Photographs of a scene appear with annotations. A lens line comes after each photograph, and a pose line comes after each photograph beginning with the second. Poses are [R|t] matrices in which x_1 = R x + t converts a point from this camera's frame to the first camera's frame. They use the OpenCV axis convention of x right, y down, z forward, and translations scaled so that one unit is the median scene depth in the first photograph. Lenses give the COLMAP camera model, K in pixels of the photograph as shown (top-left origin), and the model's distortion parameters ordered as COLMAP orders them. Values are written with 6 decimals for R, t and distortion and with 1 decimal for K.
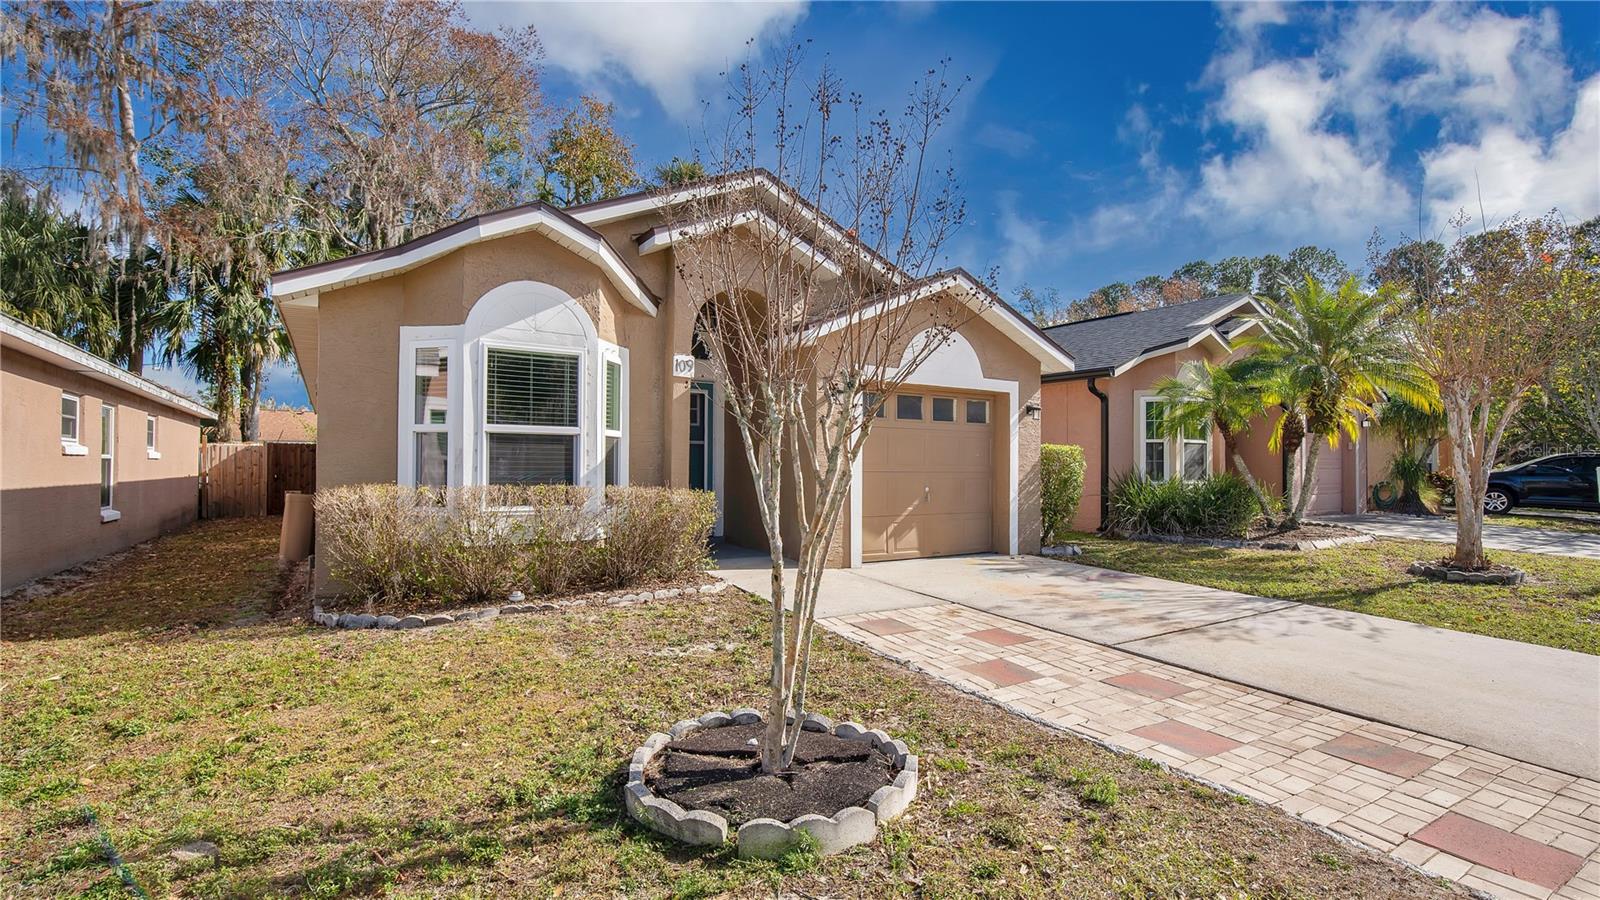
lens RADIAL K [[740.5, 0, 806.9], [0, 740.5, 453.3], [0, 0, 1]] dist [-0.041758, 0.008941]
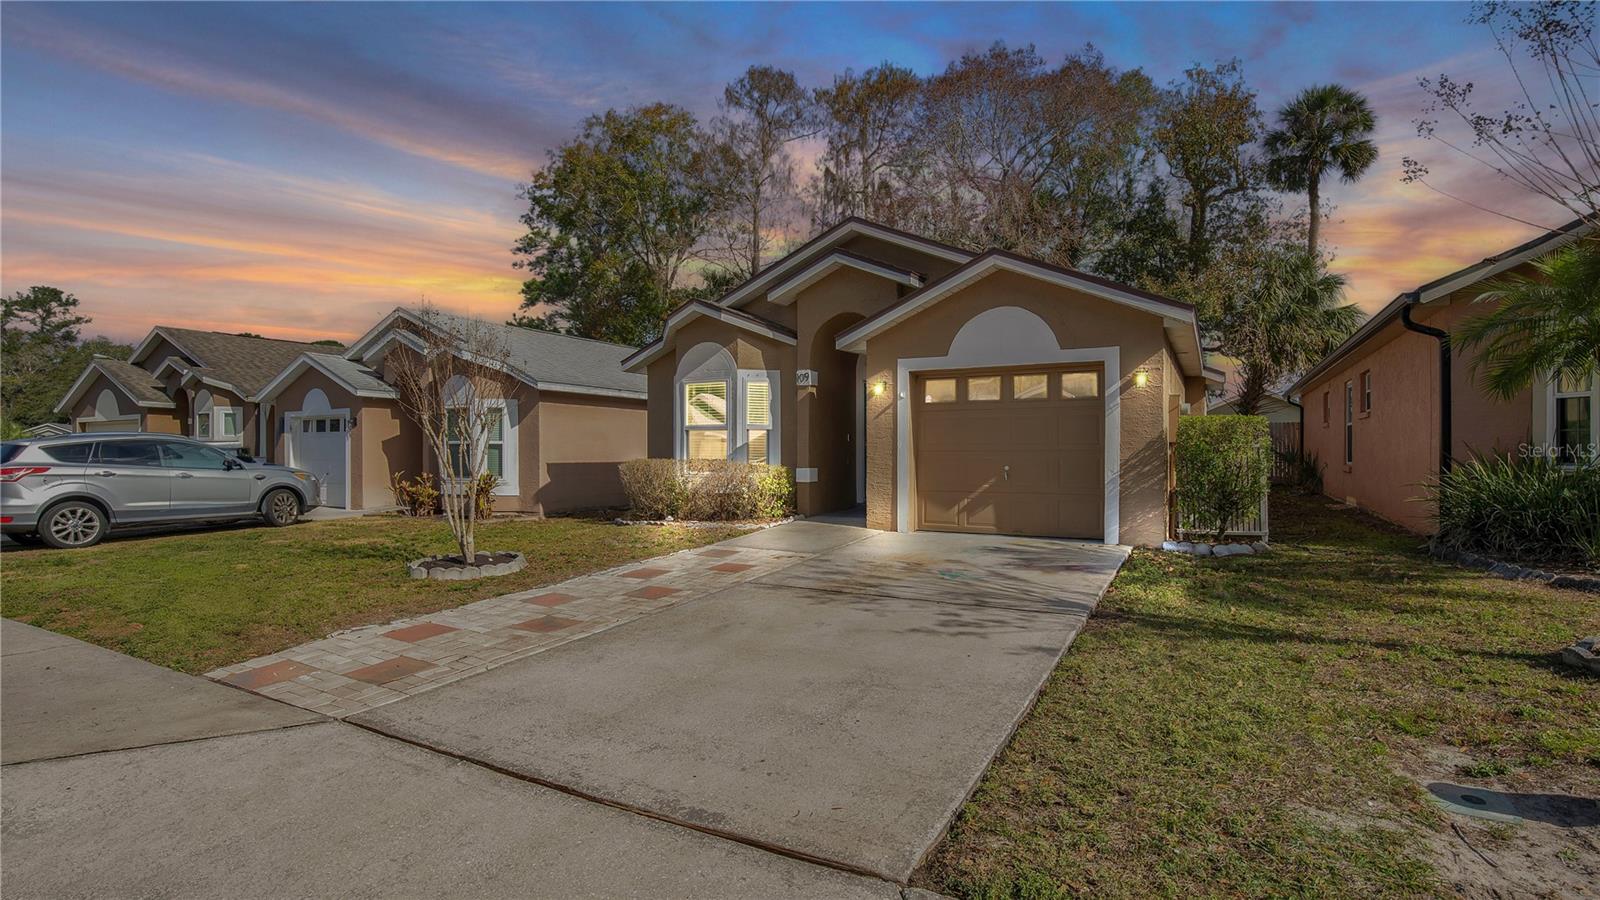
lens RADIAL K [[740.5, 0, 806.9], [0, 740.5, 453.3], [0, 0, 1]] dist [-0.041758, 0.008941]
pose [[0.472119, -0.005802, -0.881516, 1.084881], [0.021211, 0.999764, 0.004780, 0.020855], [0.881280, -0.020955, 0.472130, 0.327573]]
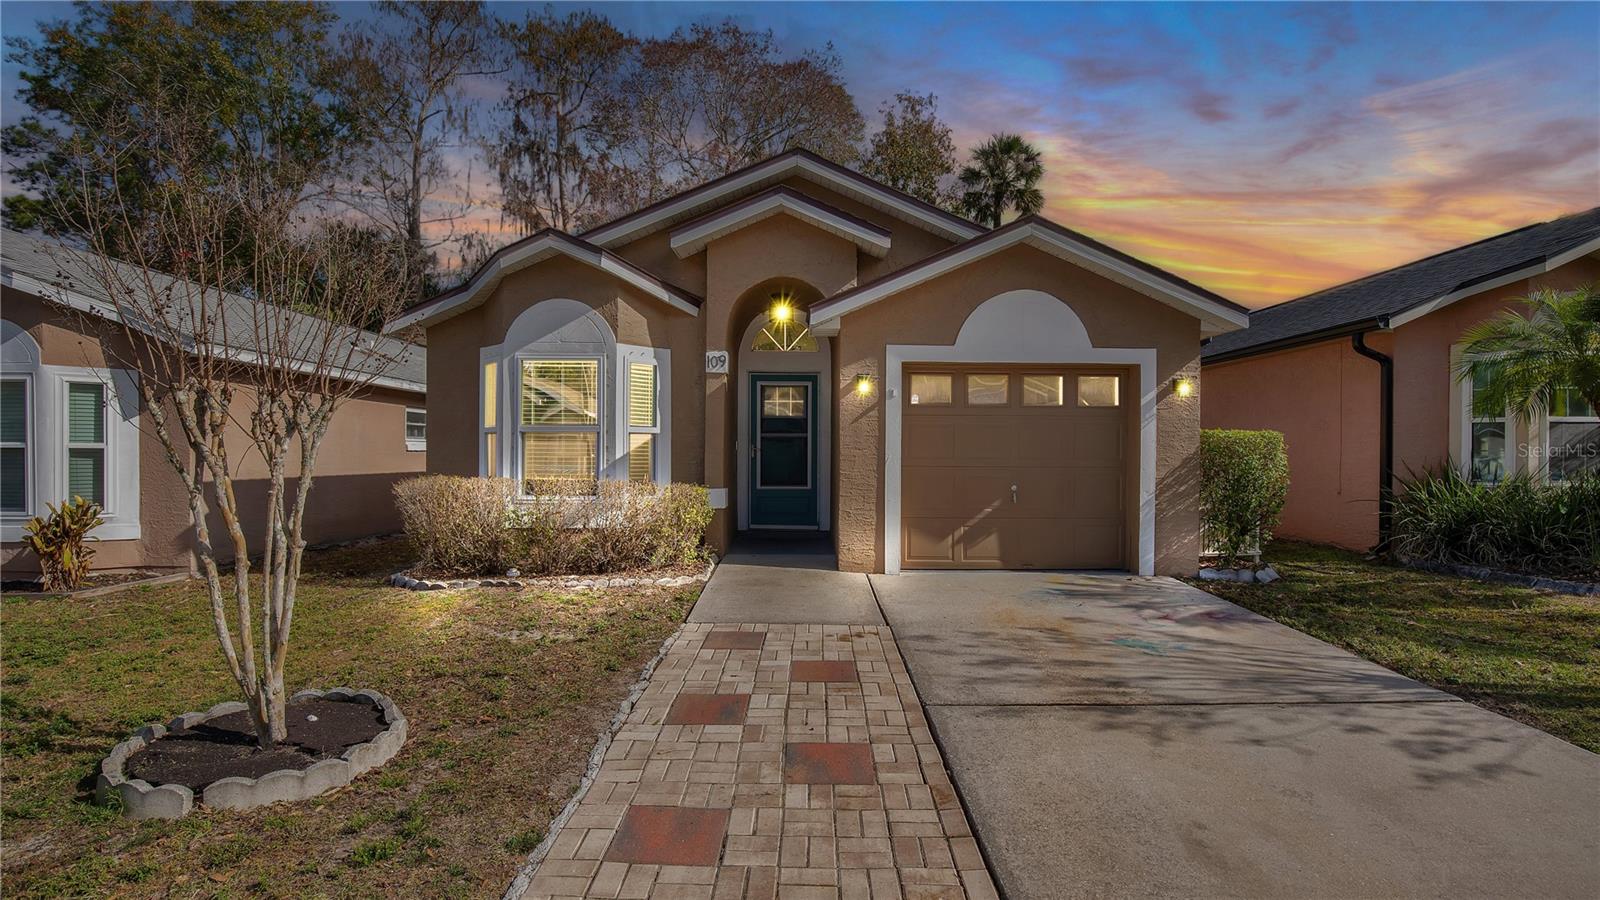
lens RADIAL K [[740.5, 0, 806.9], [0, 740.5, 453.3], [0, 0, 1]] dist [-0.041758, 0.008941]
pose [[0.844648, -0.002043, -0.535319, 0.480157], [0.011154, 0.999843, 0.013784, -0.004856], [0.535207, -0.017613, 0.844537, 0.204338]]
